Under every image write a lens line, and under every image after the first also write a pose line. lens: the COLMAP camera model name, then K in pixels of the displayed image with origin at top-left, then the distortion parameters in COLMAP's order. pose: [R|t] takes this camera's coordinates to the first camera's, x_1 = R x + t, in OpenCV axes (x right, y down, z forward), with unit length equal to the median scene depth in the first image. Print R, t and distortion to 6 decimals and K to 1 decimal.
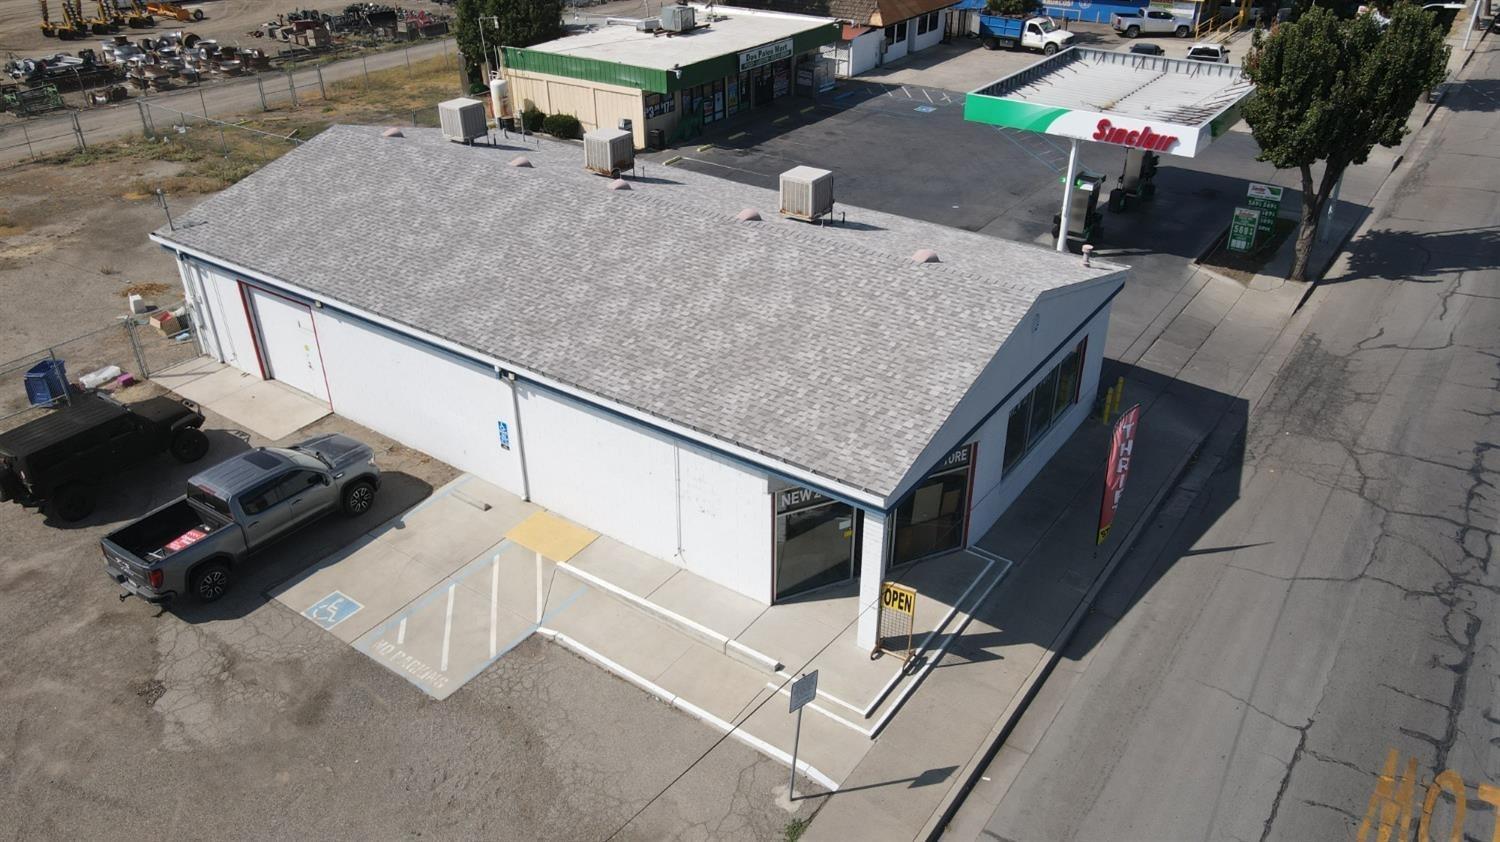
lens RADIAL K [[1077.9, 0, 747.5], [0, 1077.9, 415.2], [0, 0, 1]] dist [0.005482, 0.009143]
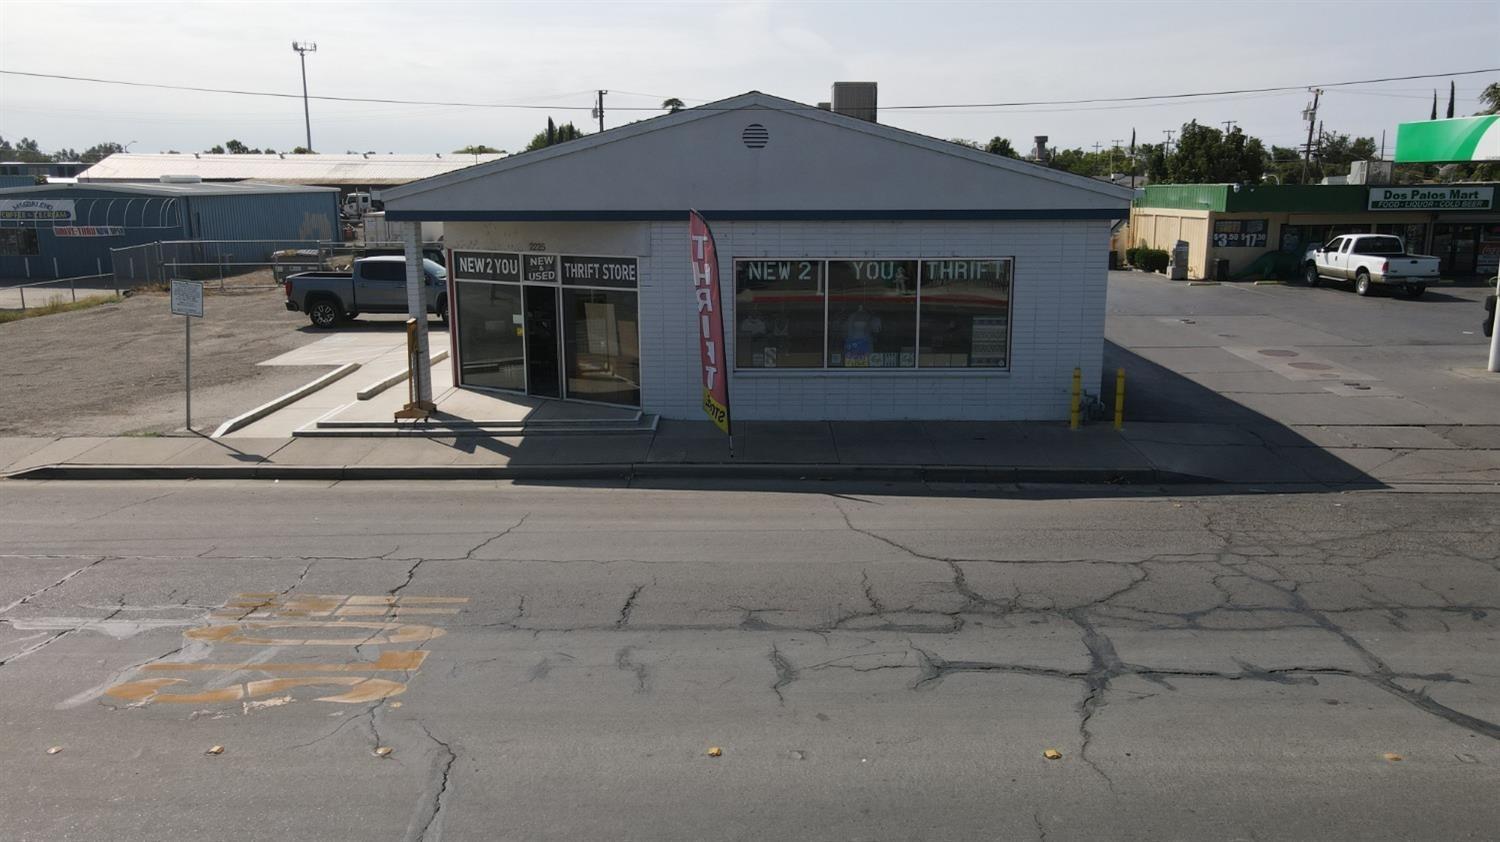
lens RADIAL K [[1083.0, 0, 748.3], [0, 1083.0, 413.8], [0, 0, 1]] dist [0.006089, 0.012979]
pose [[0.573771, 0.177568, -0.799535, 0.862725], [-0.404099, 0.910493, -0.087784, 0.158586], [0.712384, 0.373459, 0.594170, 0.551836]]
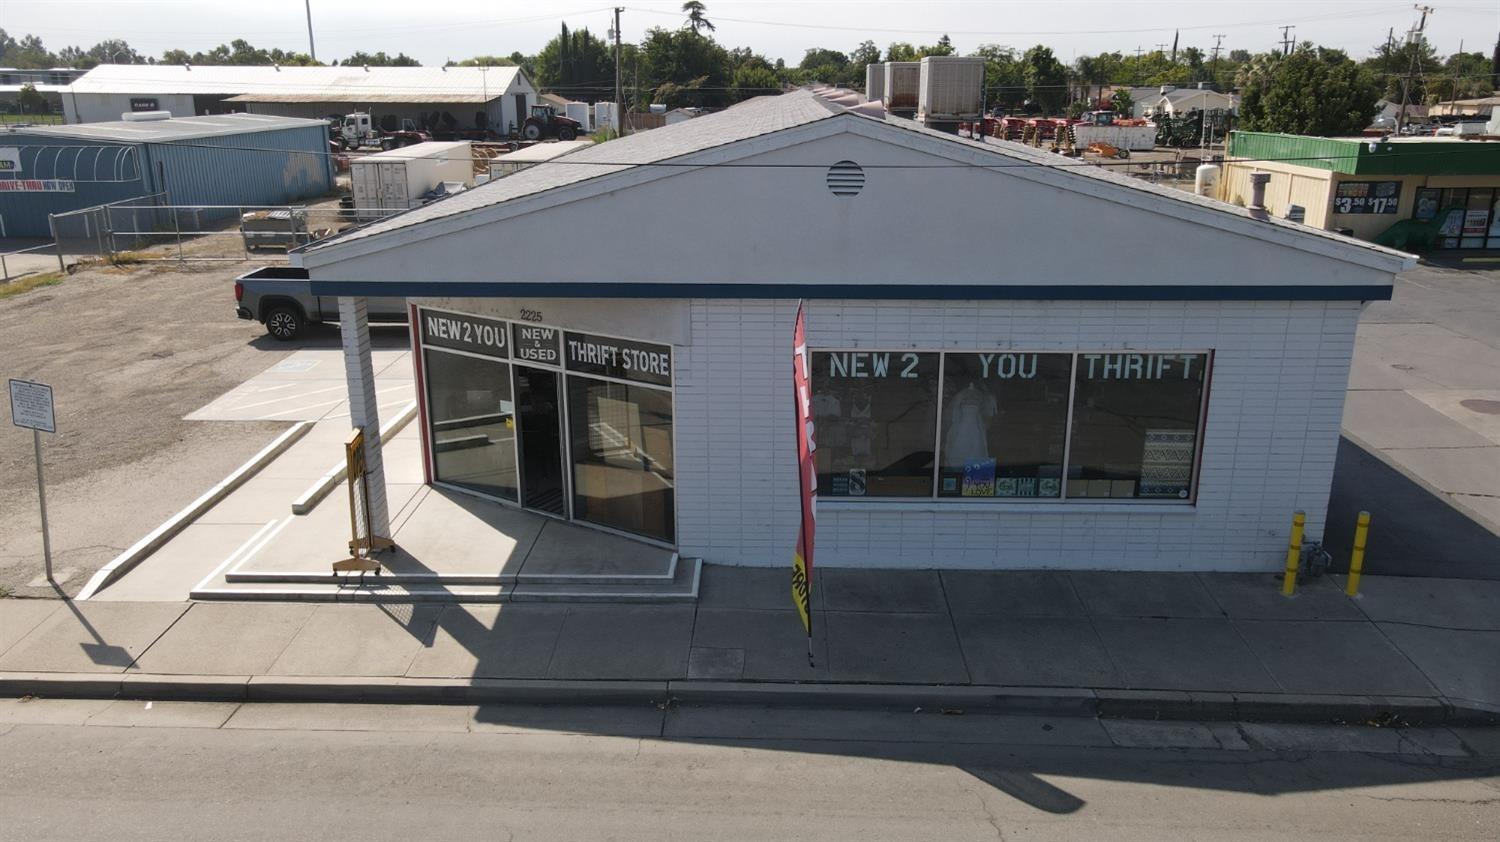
lens RADIAL K [[1086.4, 0, 747.2], [0, 1086.4, 412.9], [0, 0, 1]] dist [0.013245, 0.004488]
pose [[0.558351, 0.249120, -0.791318, 0.643820], [-0.411610, 0.911353, -0.003521, 0.040034], [0.720293, 0.327680, 0.611395, 0.617176]]
